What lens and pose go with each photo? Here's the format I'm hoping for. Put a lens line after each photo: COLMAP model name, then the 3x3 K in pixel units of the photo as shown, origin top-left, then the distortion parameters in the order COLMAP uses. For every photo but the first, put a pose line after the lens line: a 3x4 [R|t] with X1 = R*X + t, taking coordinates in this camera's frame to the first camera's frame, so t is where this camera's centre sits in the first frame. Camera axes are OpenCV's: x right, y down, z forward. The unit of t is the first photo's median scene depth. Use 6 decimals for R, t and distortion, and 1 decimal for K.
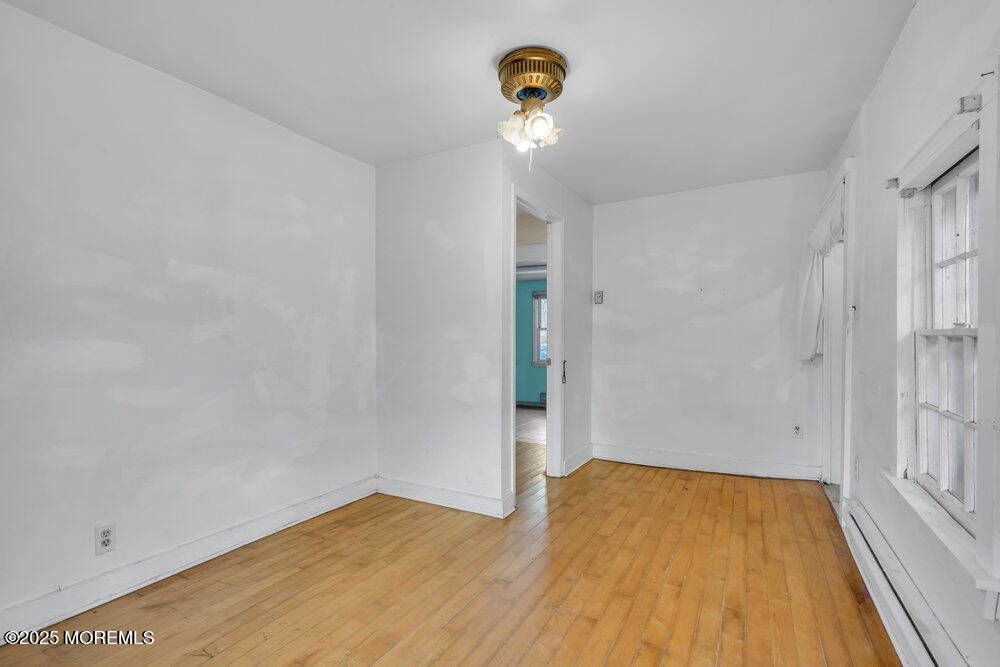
lens RADIAL K [[455.5, 0, 504.5], [0, 455.5, 334.6], [0, 0, 1]] dist [-0.003369, 0.000272]
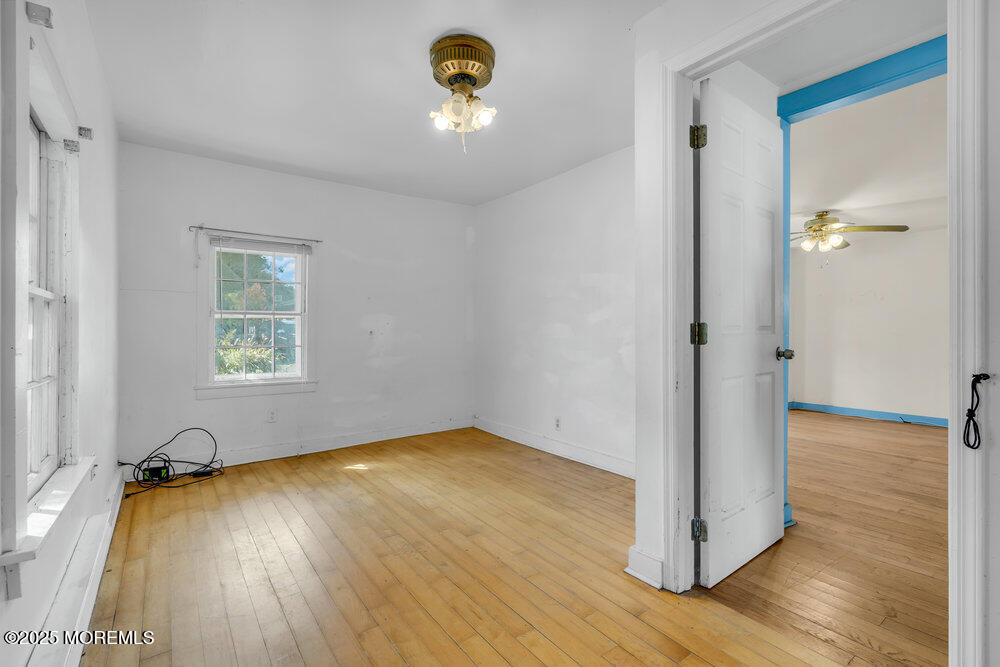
lens RADIAL K [[455.5, 0, 501.4], [0, 455.5, 330.6], [0, 0, 1]] dist [-0.003369, 0.000272]
pose [[-0.428706, -0.006150, -0.903423, 0.933800], [0.002141, 0.999967, -0.007823, 0.053496], [0.903442, -0.005288, -0.428678, 1.488341]]
